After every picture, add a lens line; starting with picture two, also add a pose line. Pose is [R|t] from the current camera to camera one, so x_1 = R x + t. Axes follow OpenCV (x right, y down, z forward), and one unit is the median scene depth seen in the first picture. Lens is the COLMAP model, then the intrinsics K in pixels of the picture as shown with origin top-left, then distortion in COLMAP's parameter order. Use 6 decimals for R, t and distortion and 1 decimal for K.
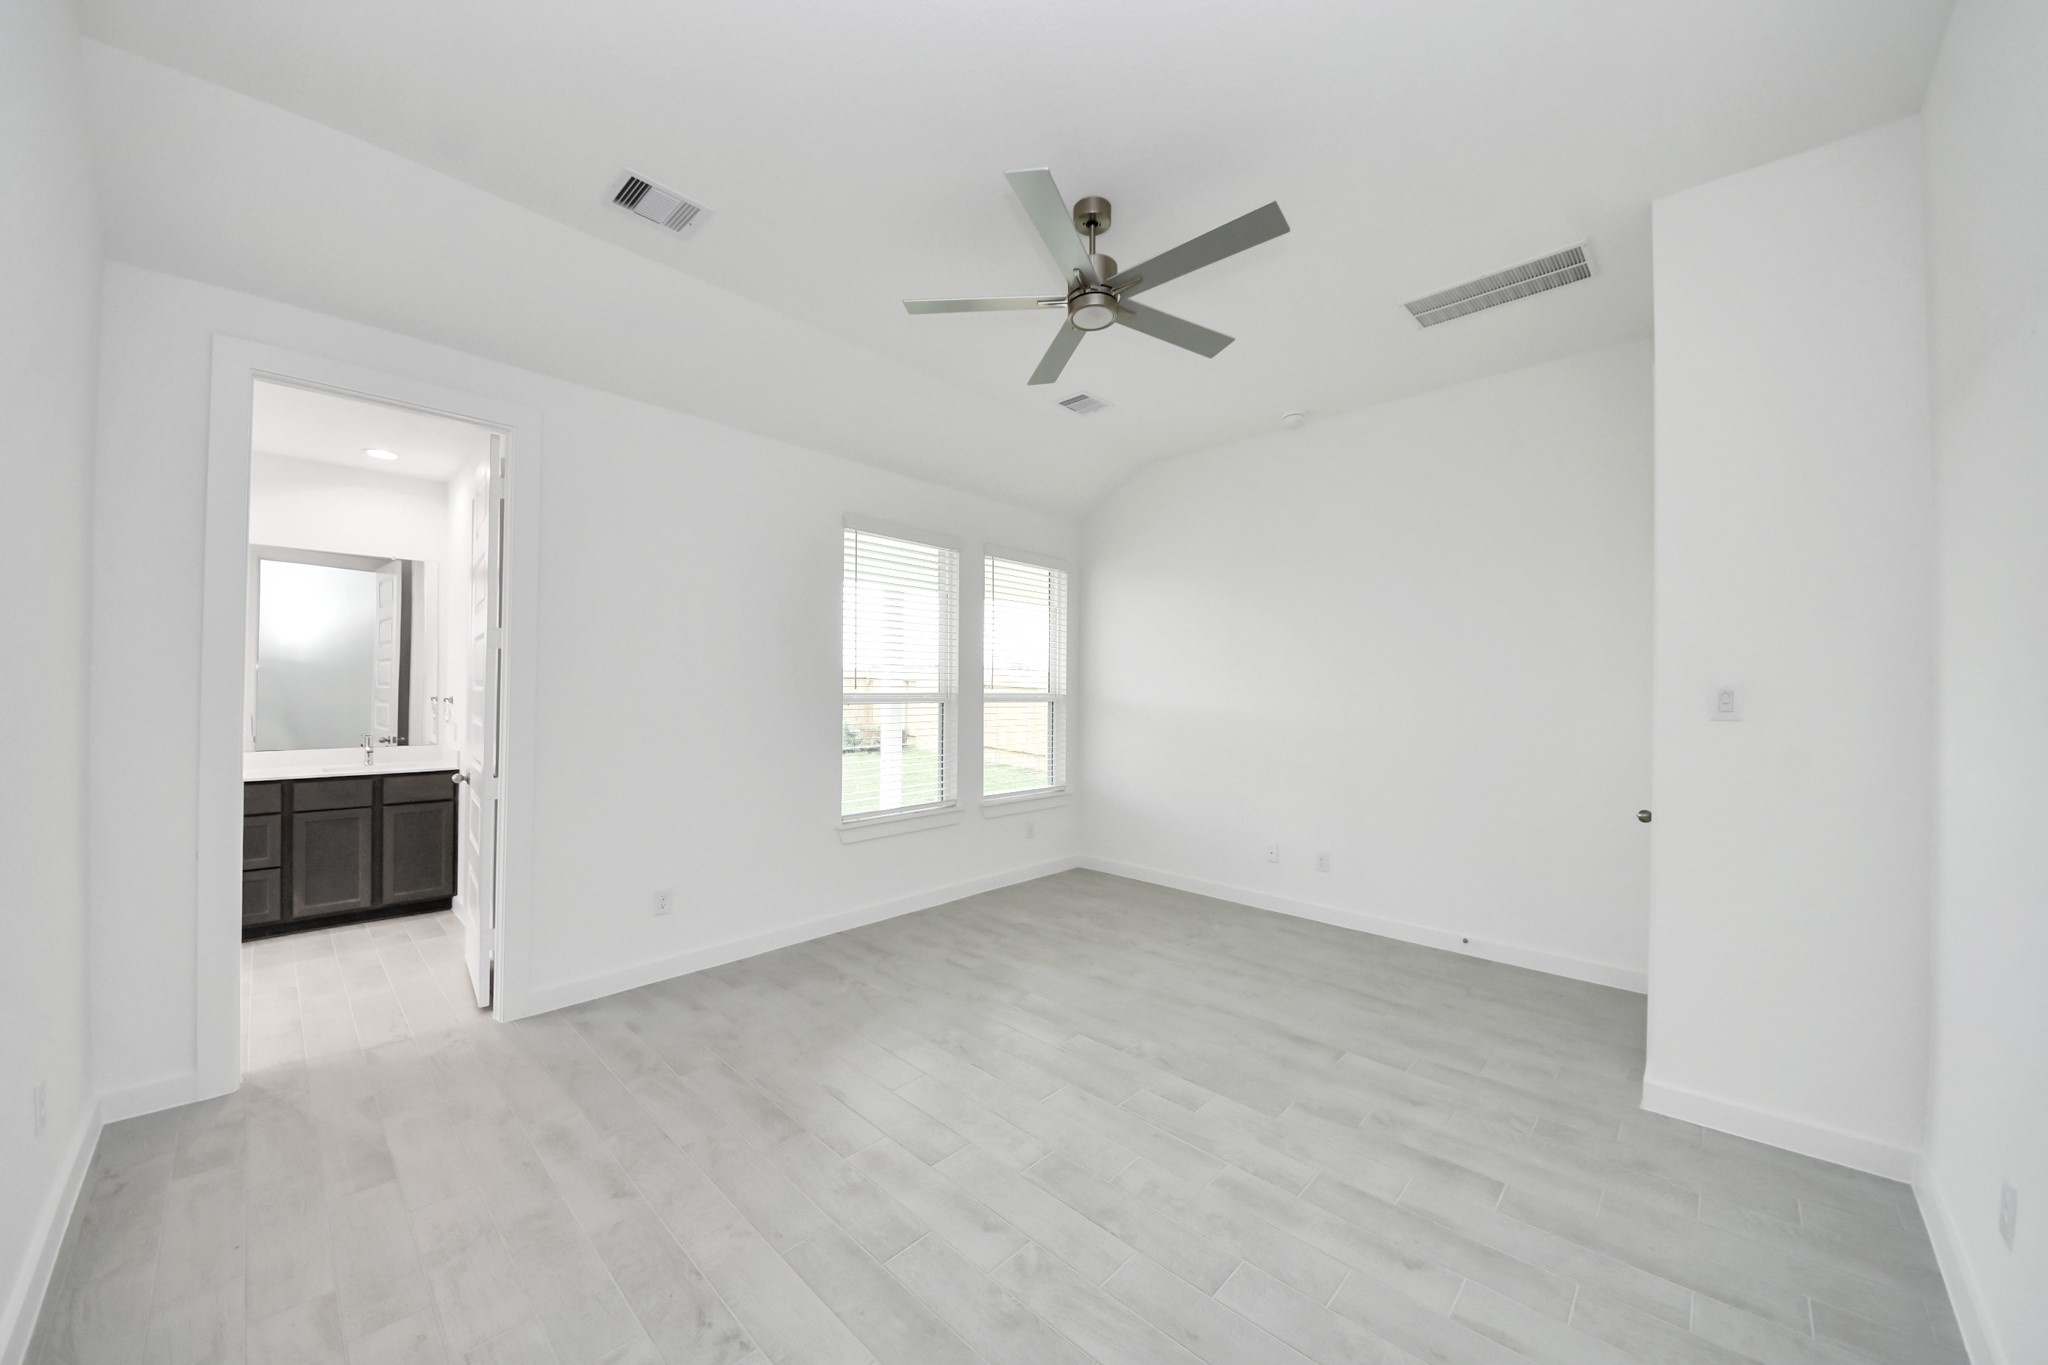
lens RADIAL K [[729.0, 0, 1006.3], [0, 729.0, 686.9], [0, 0, 1]] dist [0.020515, -0.019197]
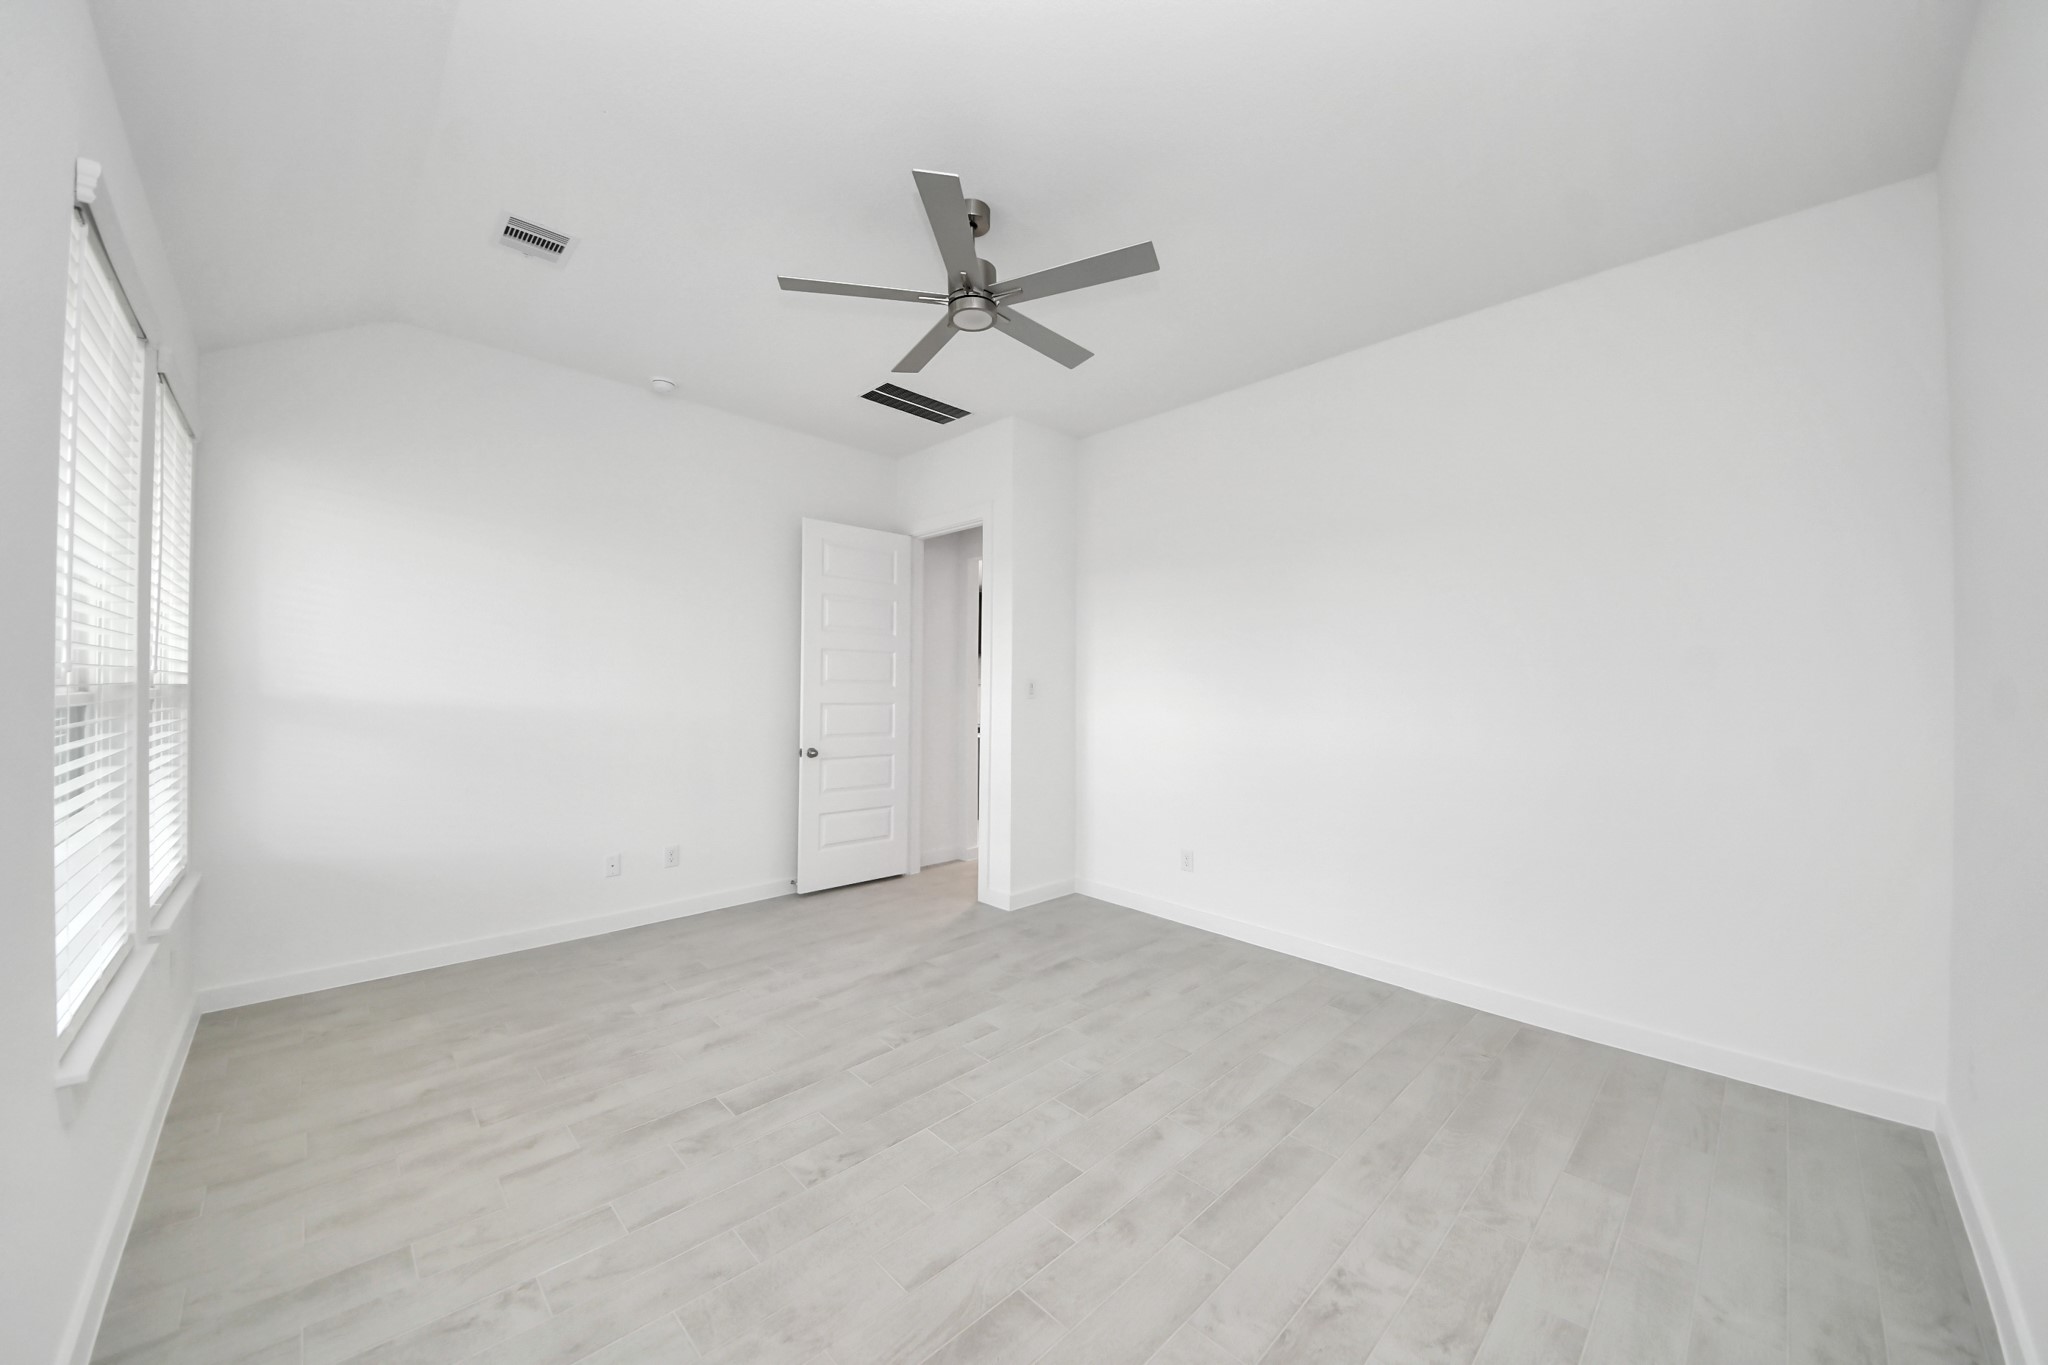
lens RADIAL K [[743.8, 0, 1019.6], [0, 743.8, 675.9], [0, 0, 1]] dist [0.021359, -0.020911]
pose [[0.028890, -0.003882, 0.999575, -0.967449], [-0.002098, 0.999990, 0.003944, -0.003419], [-0.999580, -0.002211, 0.028882, 0.939119]]
